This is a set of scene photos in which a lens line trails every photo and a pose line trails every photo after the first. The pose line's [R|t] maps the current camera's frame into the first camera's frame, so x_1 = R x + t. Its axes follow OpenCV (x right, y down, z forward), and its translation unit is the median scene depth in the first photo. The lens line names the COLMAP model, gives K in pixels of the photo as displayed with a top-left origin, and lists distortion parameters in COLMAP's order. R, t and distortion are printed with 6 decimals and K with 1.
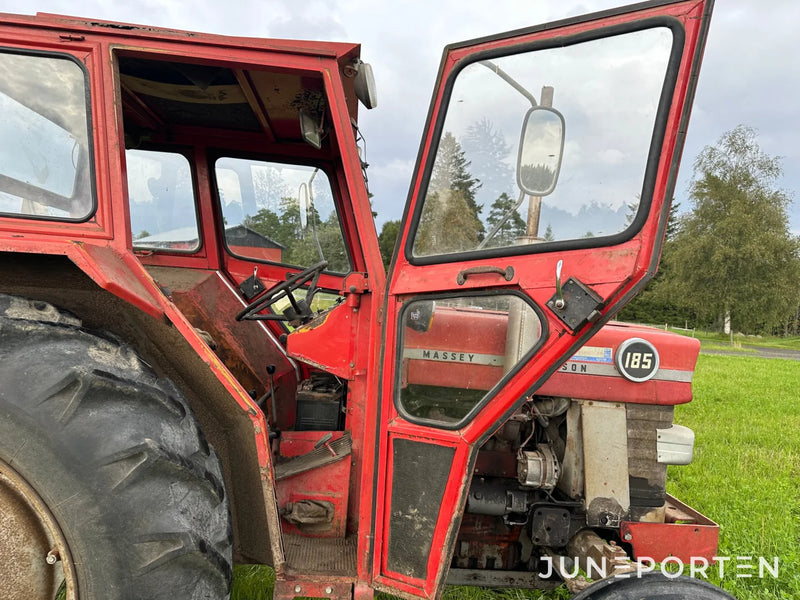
lens RADIAL K [[554.7, 0, 400.0], [0, 554.7, 300.0], [0, 0, 1]] dist [0.079662, -0.110031]
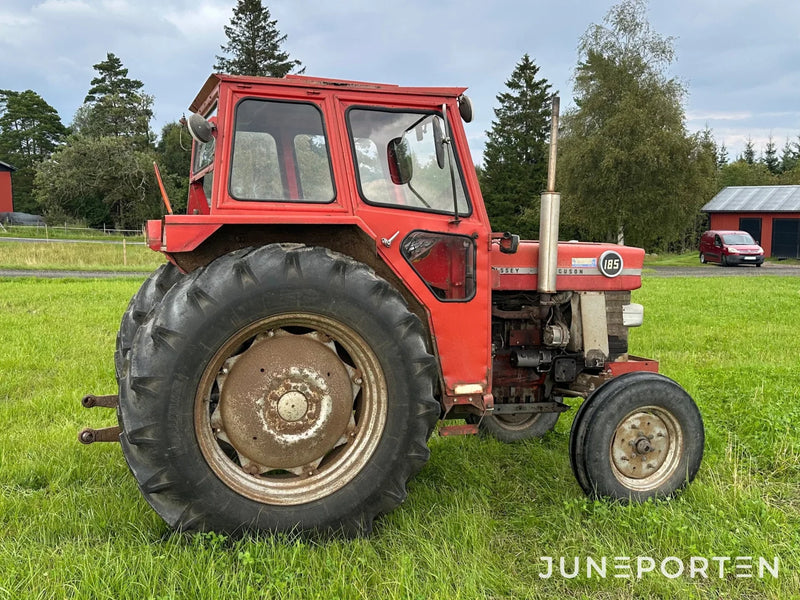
lens RADIAL K [[785.6, 0, 373.6], [0, 785.6, 302.1], [0, 0, 1]] dist [0.178983, -0.407302]
pose [[0.970609, -0.080544, 0.226784, -0.745254], [0.060385, 0.993694, 0.094474, -0.041615], [-0.232963, -0.078003, 0.969352, -1.042464]]
